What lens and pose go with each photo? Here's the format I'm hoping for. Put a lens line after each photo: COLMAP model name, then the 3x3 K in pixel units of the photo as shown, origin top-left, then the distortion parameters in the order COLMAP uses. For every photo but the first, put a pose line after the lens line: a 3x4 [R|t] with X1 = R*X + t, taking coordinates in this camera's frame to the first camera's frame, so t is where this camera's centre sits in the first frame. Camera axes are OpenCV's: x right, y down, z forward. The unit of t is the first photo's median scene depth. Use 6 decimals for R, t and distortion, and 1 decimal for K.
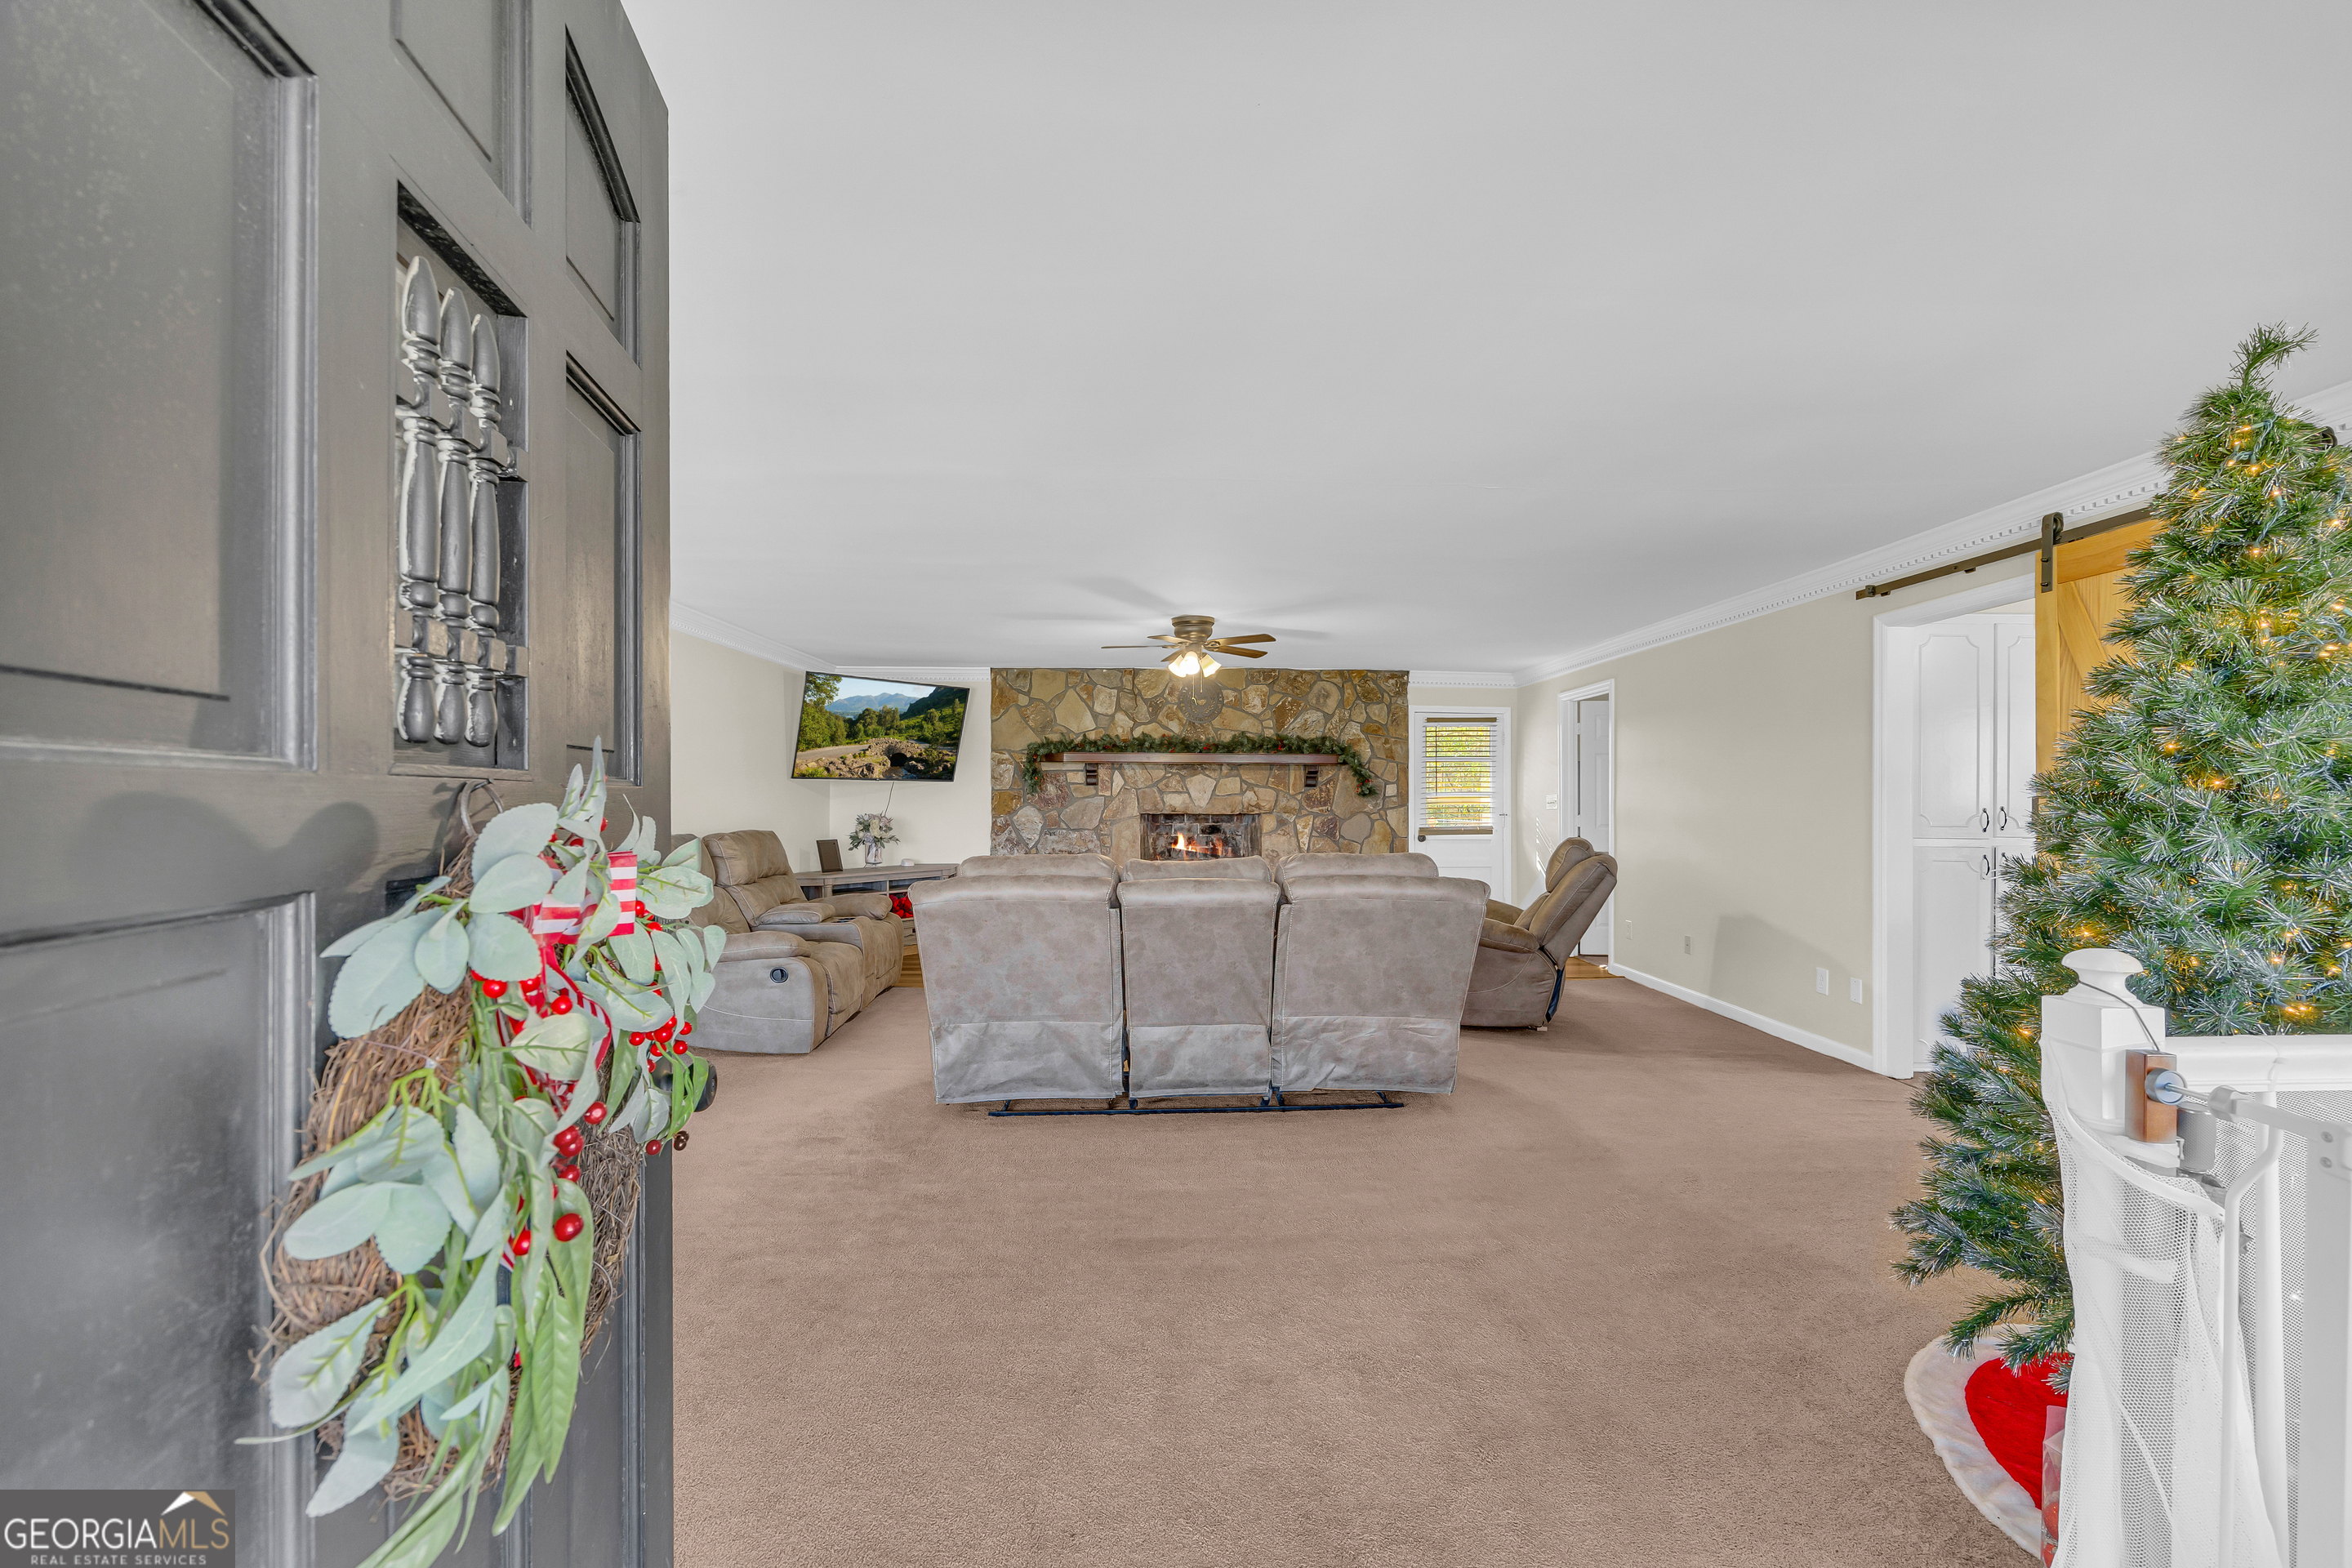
lens RADIAL K [[952.8, 0, 1183.1], [0, 952.8, 789.6], [0, 0, 1]] dist [-0.003266, 0.001527]
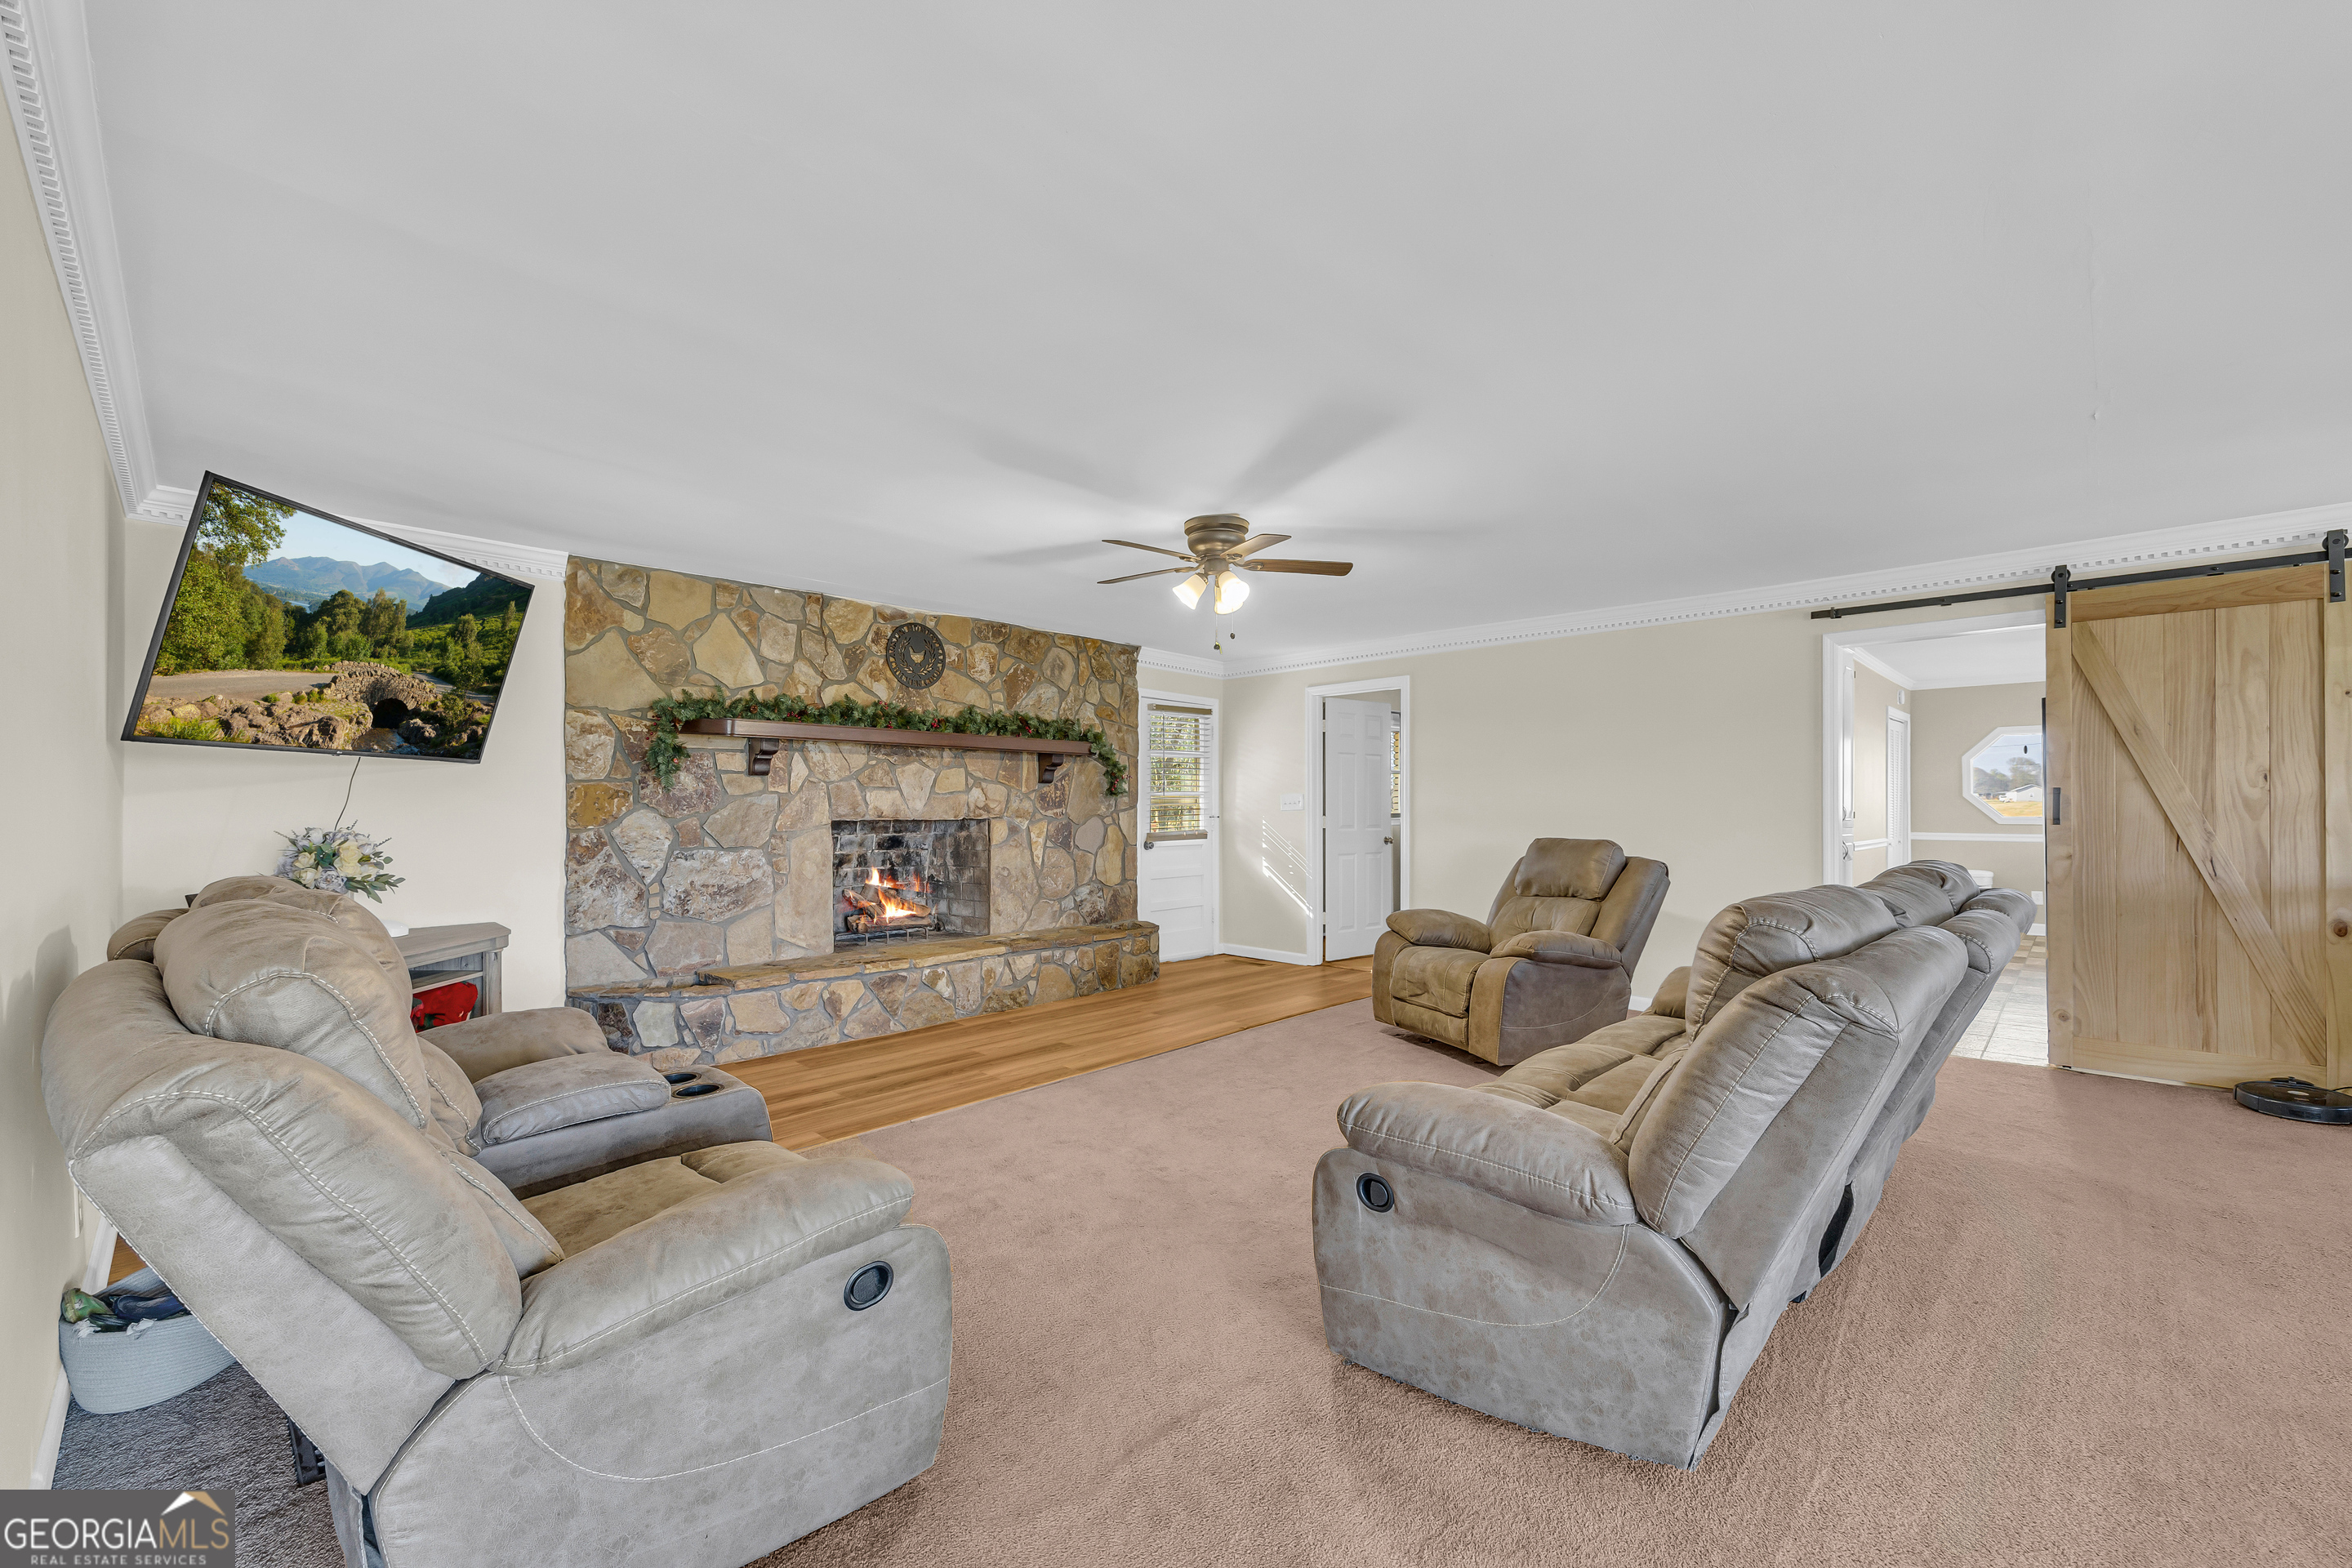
lens RADIAL K [[952.8, 0, 1183.1], [0, 952.8, 803.3], [0, 0, 1]] dist [-0.003266, 0.001527]
pose [[0.726690, -0.000059, 0.686965, -0.318378], [-0.006293, 0.999957, 0.006742, 0.007651], [-0.686937, -0.009222, 0.726659, 0.366724]]
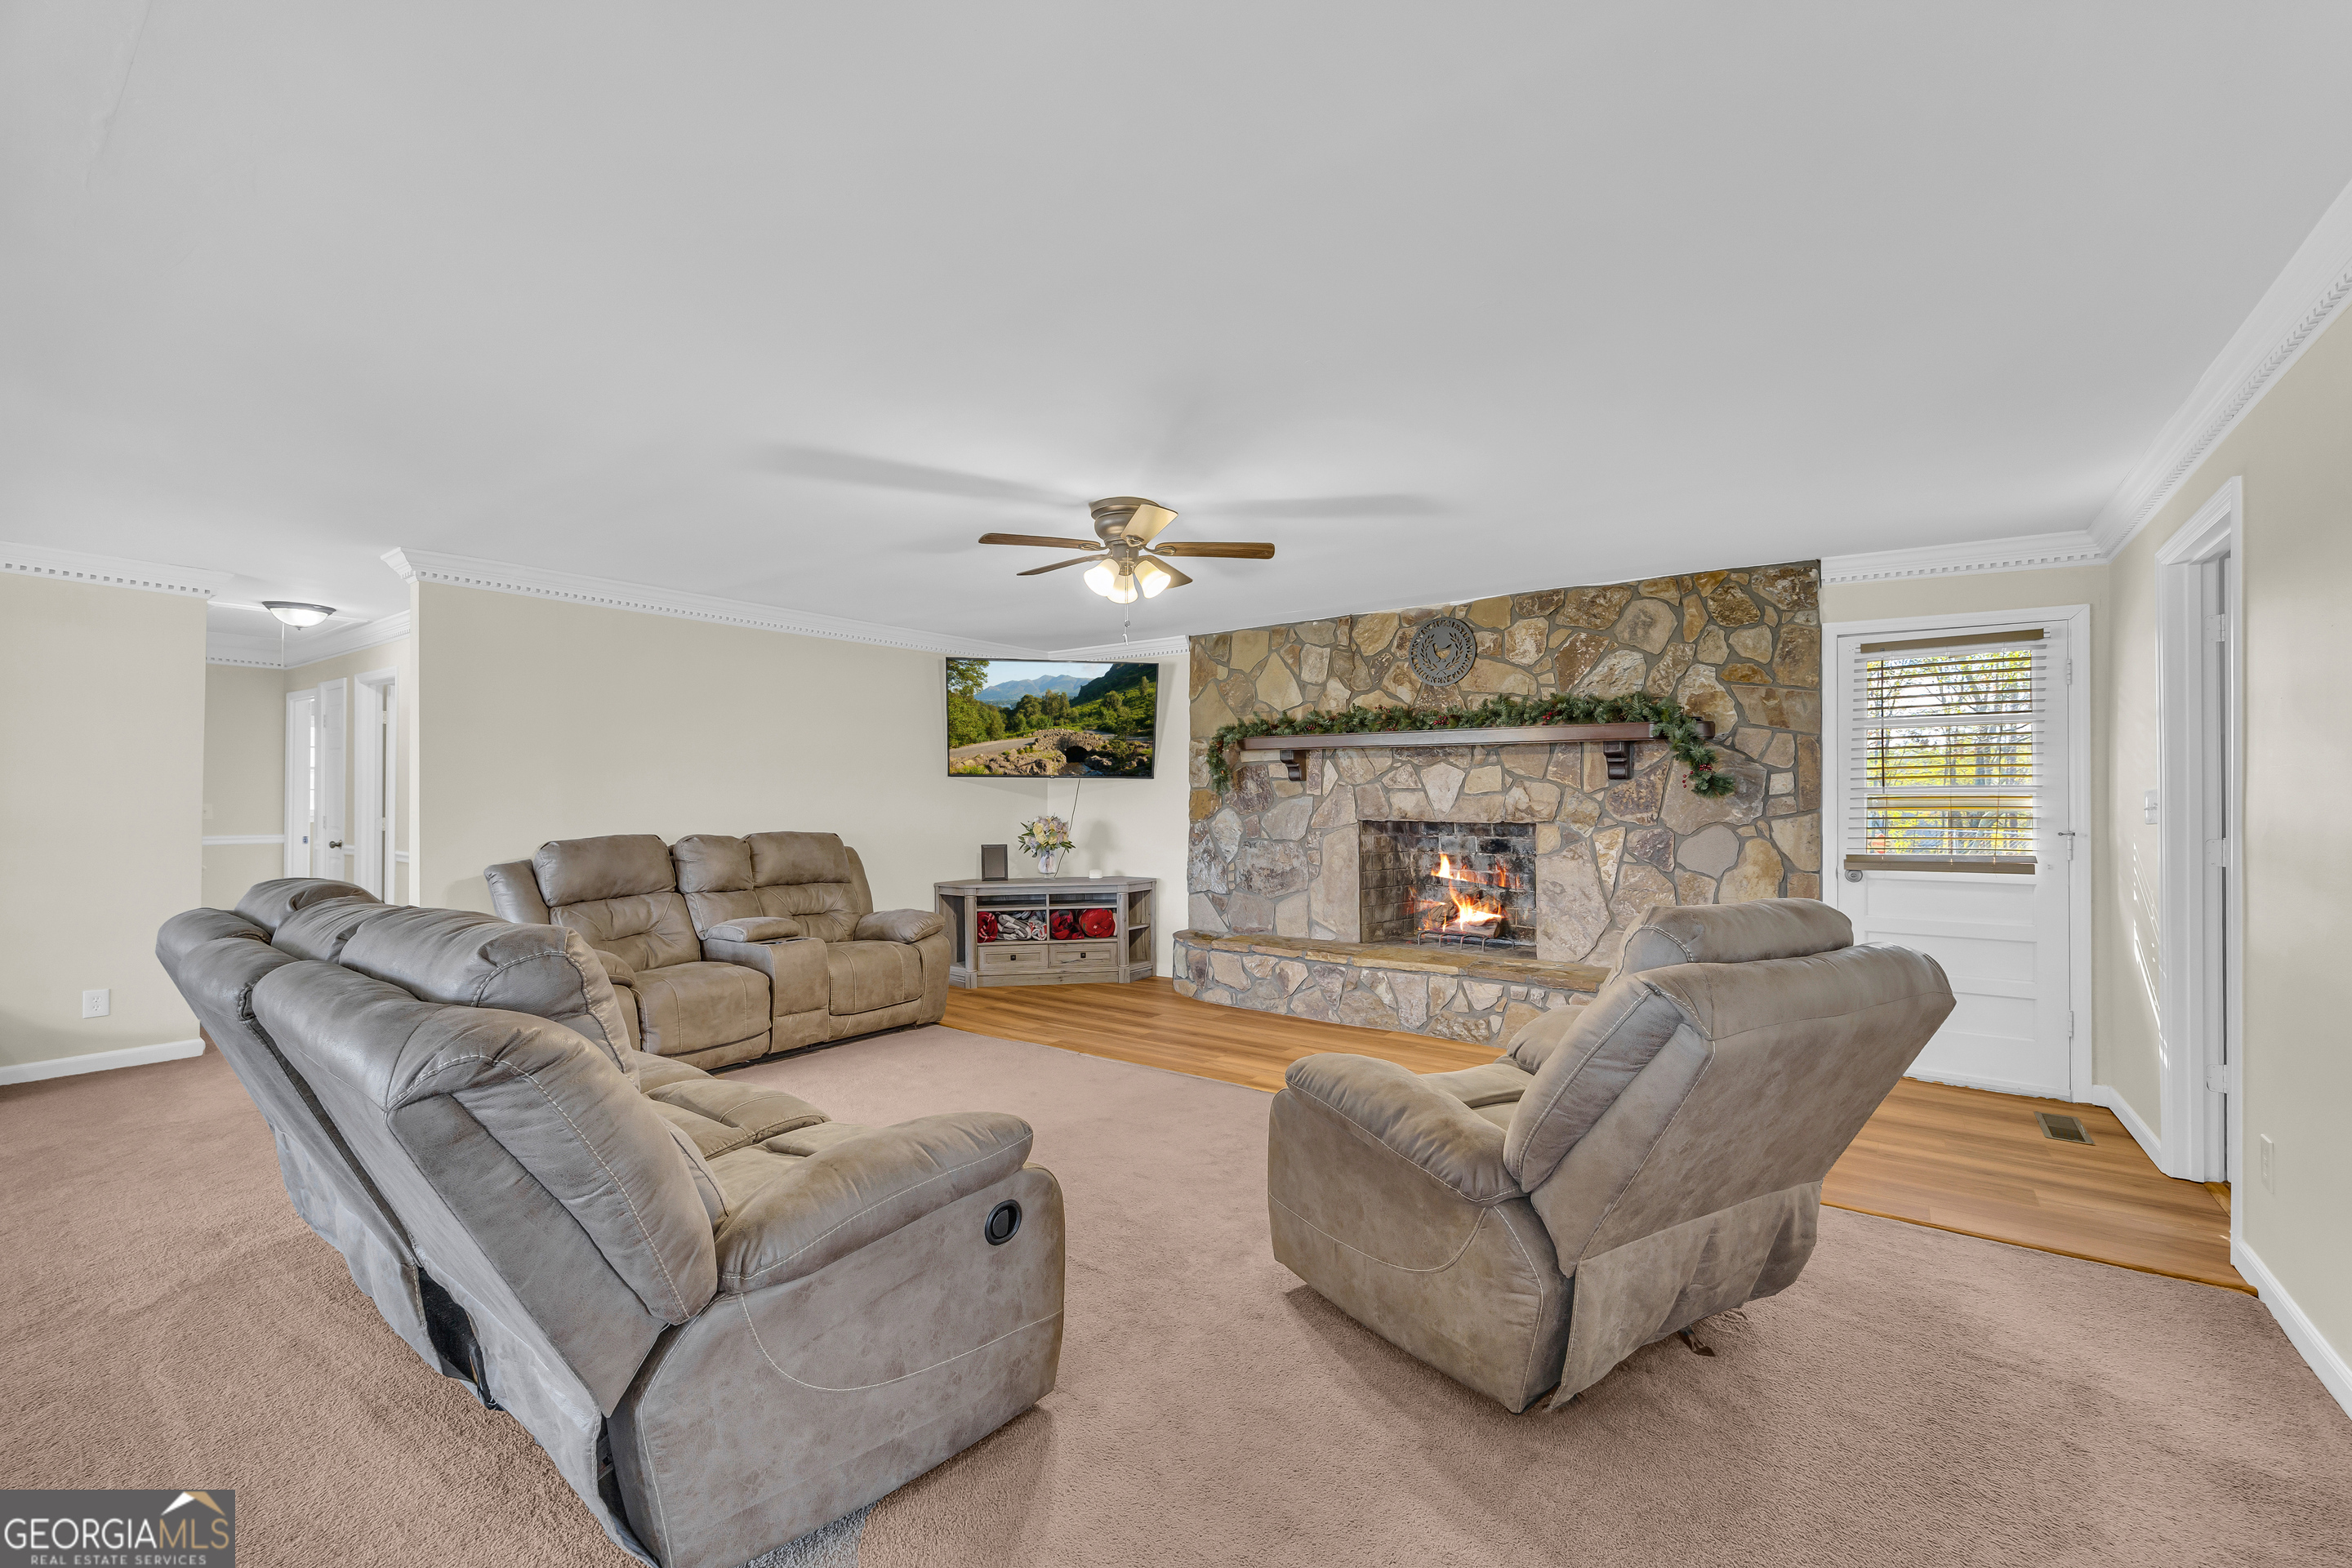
lens RADIAL K [[952.8, 0, 1187.6], [0, 952.8, 792.8], [0, 0, 1]] dist [-0.003266, 0.001527]
pose [[0.784087, -0.004519, -0.620635, 0.294387], [0.004396, 0.999989, -0.001727, 0.005392], [0.620636, -0.001374, 0.784098, 0.369931]]
